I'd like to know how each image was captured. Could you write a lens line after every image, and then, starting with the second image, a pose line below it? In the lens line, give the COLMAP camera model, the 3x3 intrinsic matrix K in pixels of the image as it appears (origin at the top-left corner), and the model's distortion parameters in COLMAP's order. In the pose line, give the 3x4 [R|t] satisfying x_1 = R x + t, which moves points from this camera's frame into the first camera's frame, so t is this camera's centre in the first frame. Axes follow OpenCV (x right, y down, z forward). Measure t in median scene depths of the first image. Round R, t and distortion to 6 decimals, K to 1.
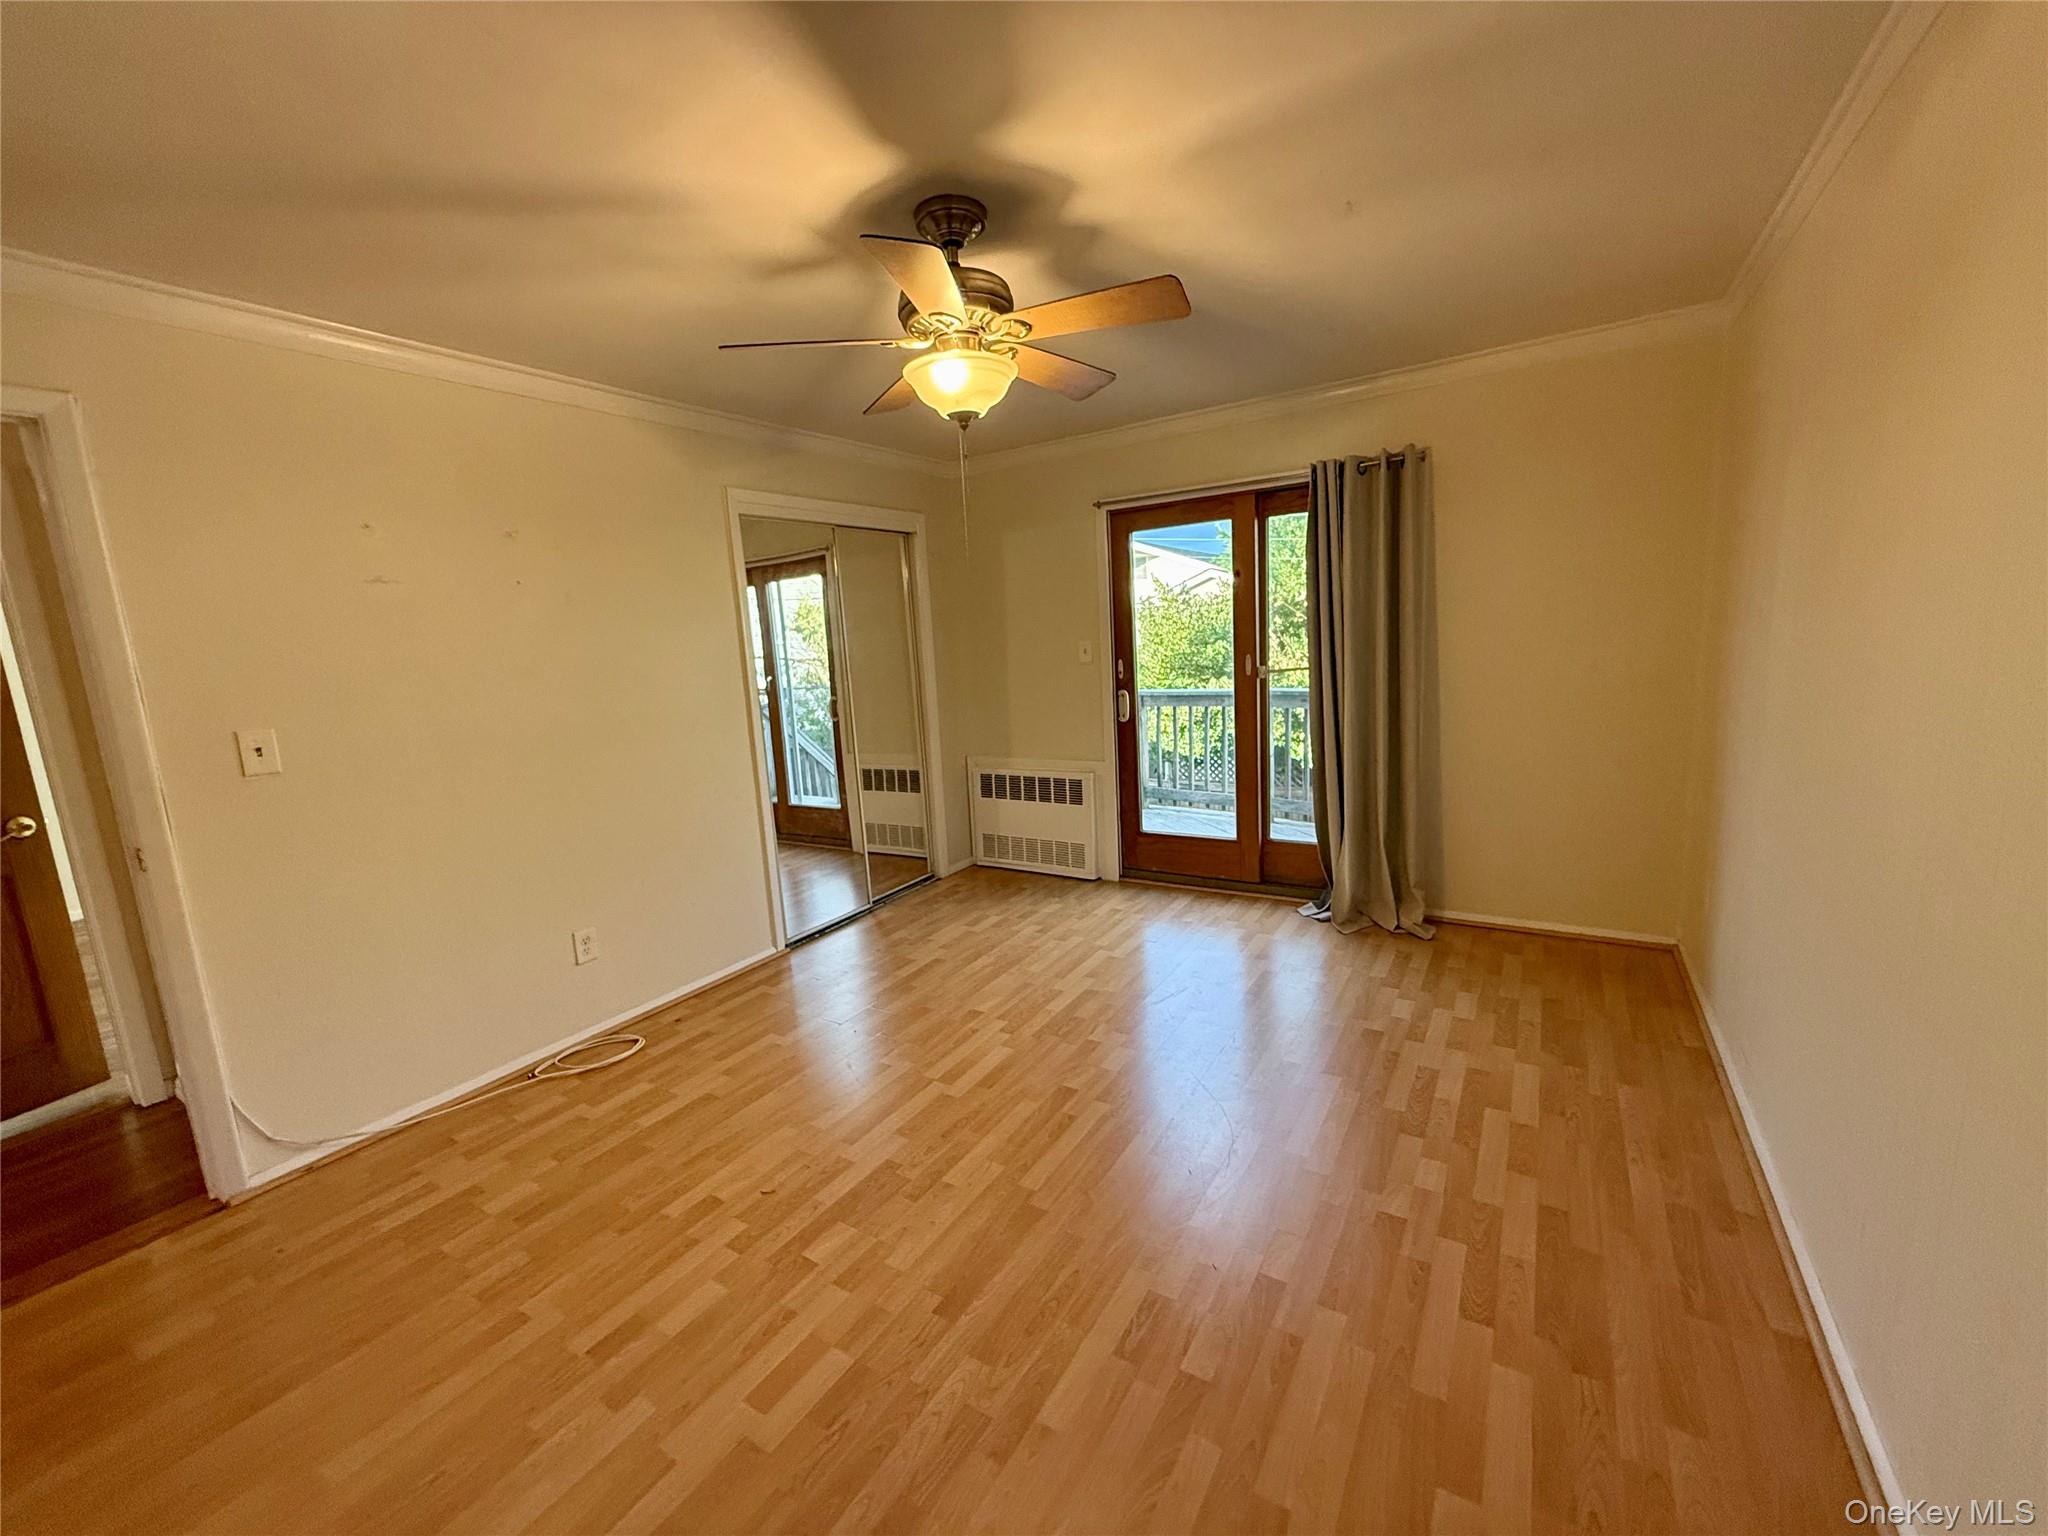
lens RADIAL K [[812.2, 0, 1022.8], [0, 812.2, 767.9], [0, 0, 1]] dist [-0.000818, 0.000178]
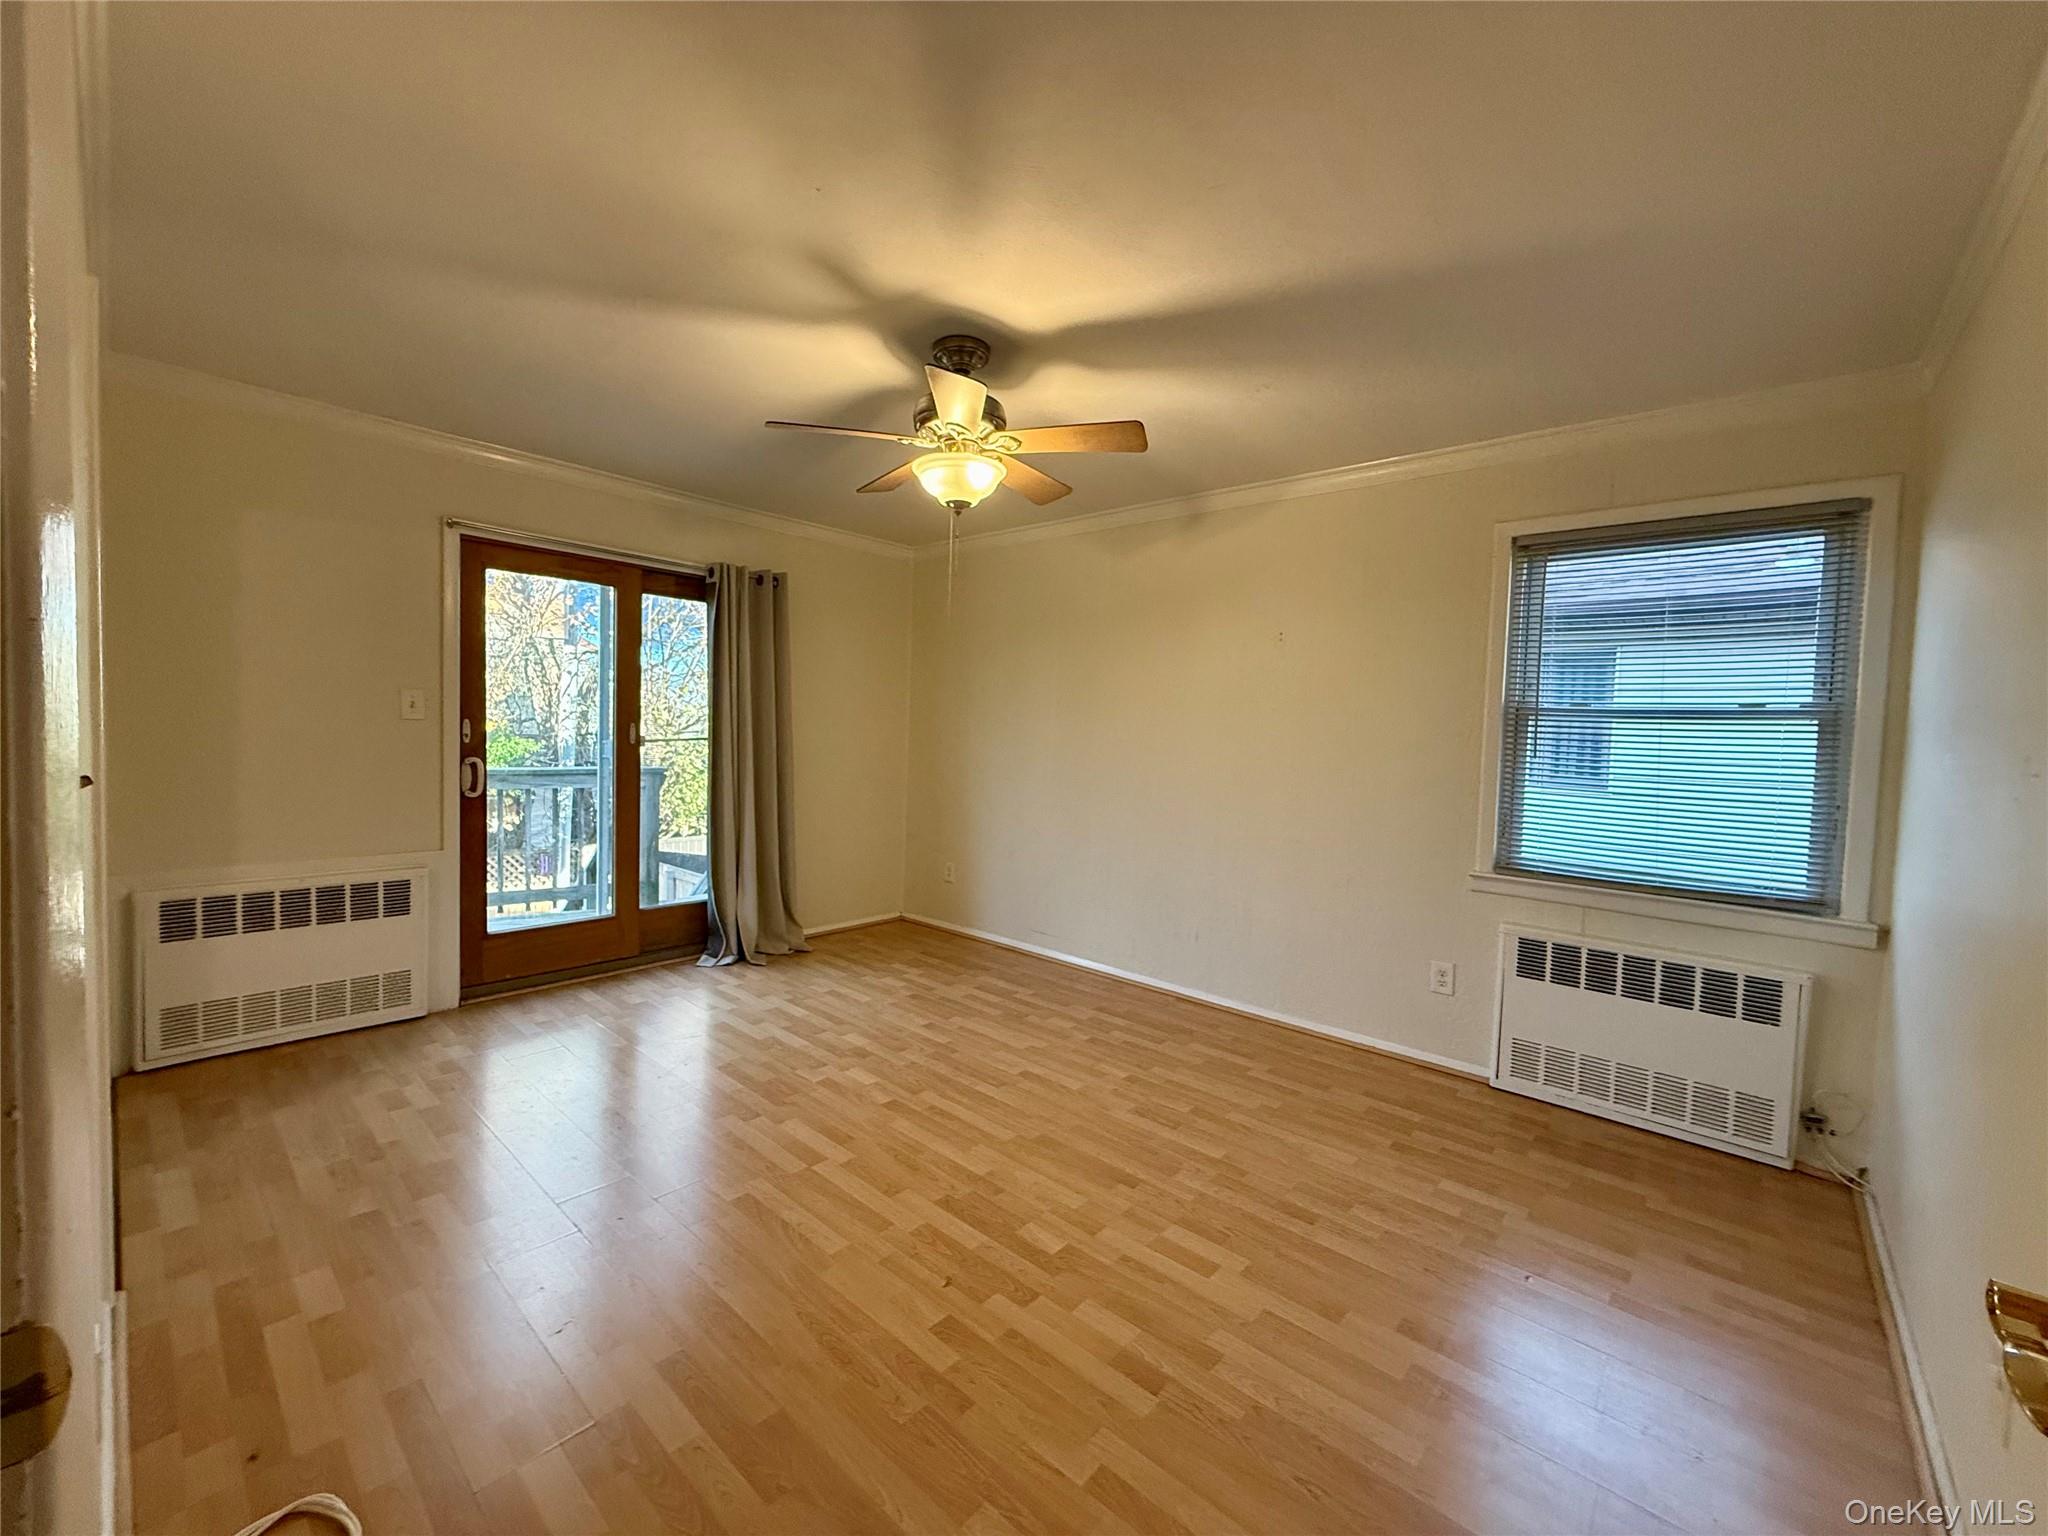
lens RADIAL K [[812.2, 0, 1016.5], [0, 812.2, 764.7], [0, 0, 1]] dist [-0.000818, 0.000178]
pose [[0.166656, 0.018649, 0.985839, -0.670539], [0.119426, 0.992079, -0.038956, 0.007432], [-0.978756, 0.124227, 0.163109, 0.407707]]
